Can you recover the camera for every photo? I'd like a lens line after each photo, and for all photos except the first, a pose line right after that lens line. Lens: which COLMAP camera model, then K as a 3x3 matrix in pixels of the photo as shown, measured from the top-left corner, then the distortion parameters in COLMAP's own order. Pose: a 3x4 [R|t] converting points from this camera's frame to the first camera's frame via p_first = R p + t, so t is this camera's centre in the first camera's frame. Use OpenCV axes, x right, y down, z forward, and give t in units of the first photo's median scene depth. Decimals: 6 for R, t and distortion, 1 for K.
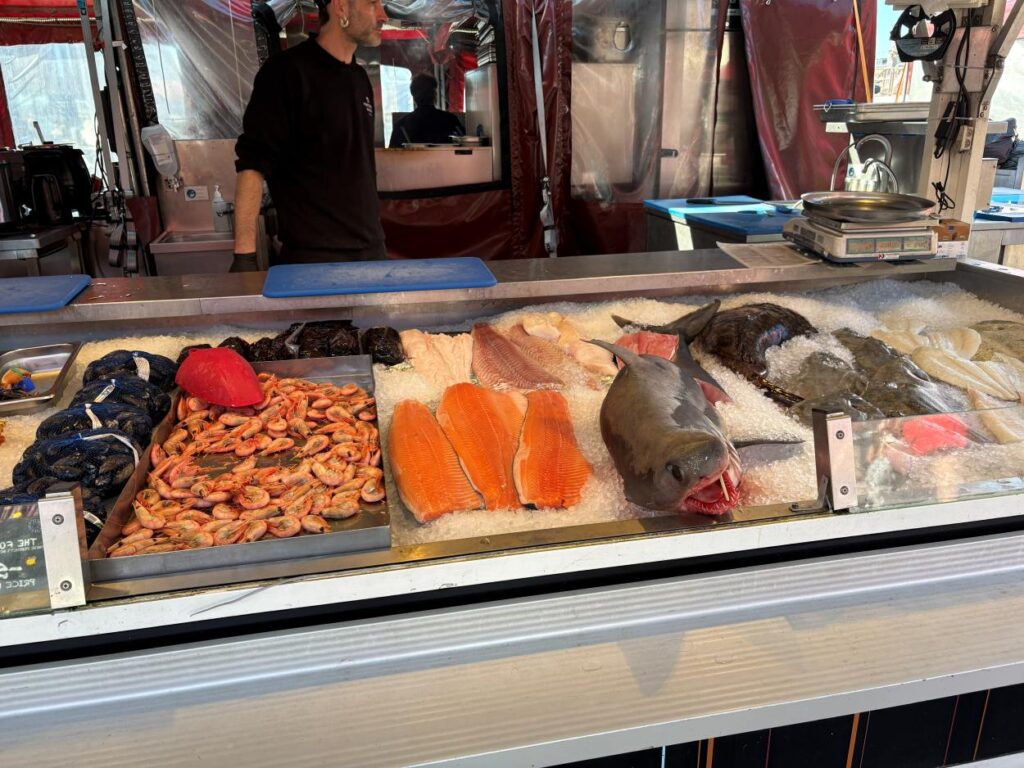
lens RADIAL K [[737.1, 0, 511.8], [0, 737.1, 387.2], [0, 0, 1]] dist [0.001778, -0.016358]
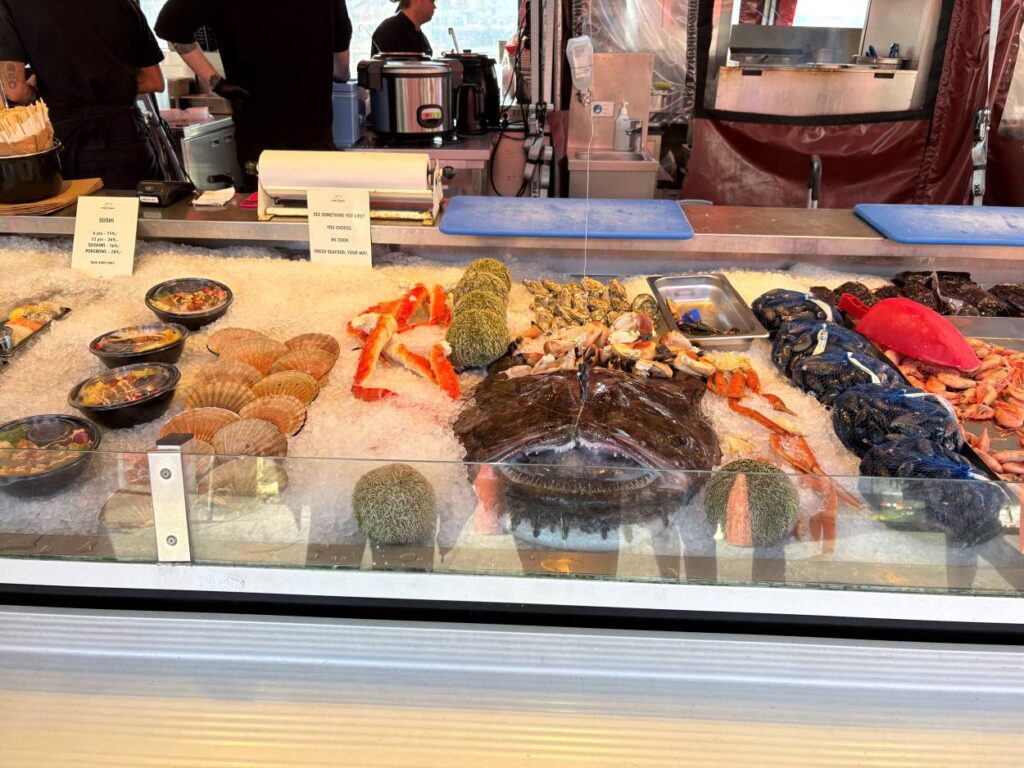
lens RADIAL K [[737.1, 0, 510.8], [0, 737.1, 382.3], [0, 0, 1]] dist [0.001778, -0.016358]
pose [[0.969852, 0.123670, -0.209983, -0.293783], [-0.101898, 0.988521, 0.111551, -0.000552], [0.221368, -0.086791, 0.971321, -0.012634]]
